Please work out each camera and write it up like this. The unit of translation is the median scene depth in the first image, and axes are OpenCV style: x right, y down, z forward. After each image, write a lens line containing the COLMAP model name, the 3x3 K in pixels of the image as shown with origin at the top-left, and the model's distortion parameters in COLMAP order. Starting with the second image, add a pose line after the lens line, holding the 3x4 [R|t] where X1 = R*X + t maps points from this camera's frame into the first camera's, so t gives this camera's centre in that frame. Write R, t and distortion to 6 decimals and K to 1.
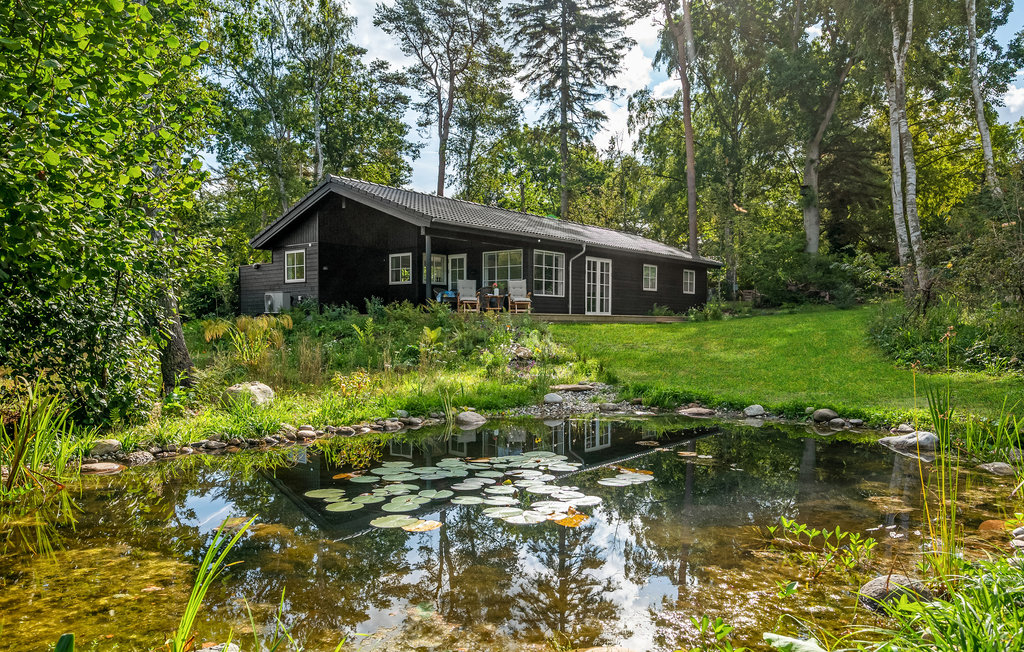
lens RADIAL K [[706.4, 0, 485.4], [0, 706.4, 382.6], [0, 0, 1]] dist [-0.000099, -0.003813]
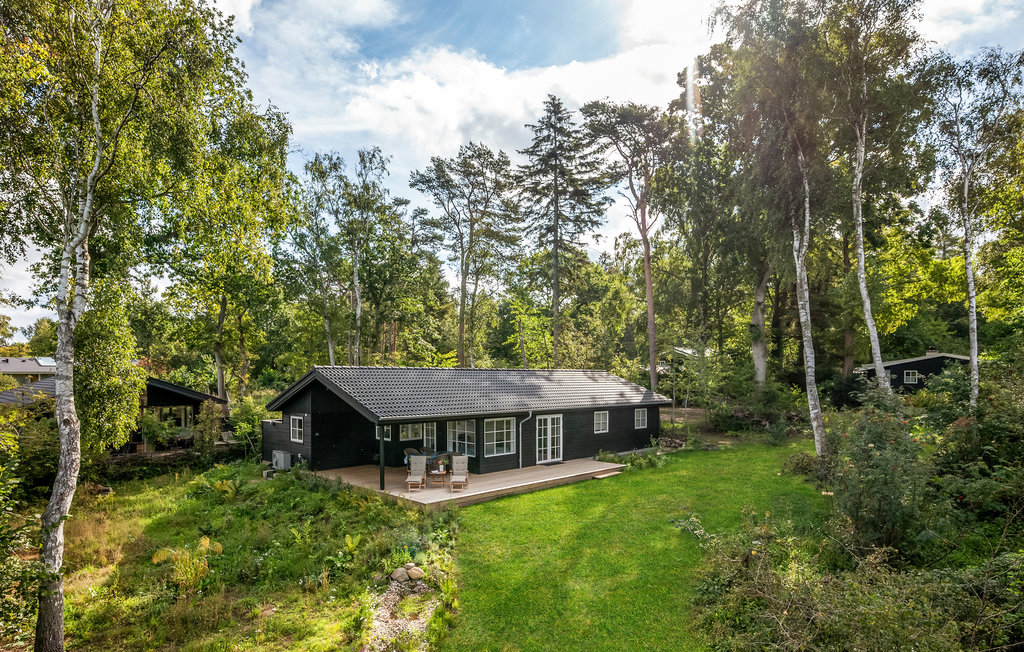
lens RADIAL K [[564.8, 0, 488.5], [0, 564.8, 404.1], [0, 0, 1]] dist [0.002267, 0.001176]
pose [[0.995436, 0.002985, -0.095390, 0.087329], [-0.005785, 0.999560, -0.029087, -0.097509], [0.095261, 0.029506, 0.995015, 0.020089]]
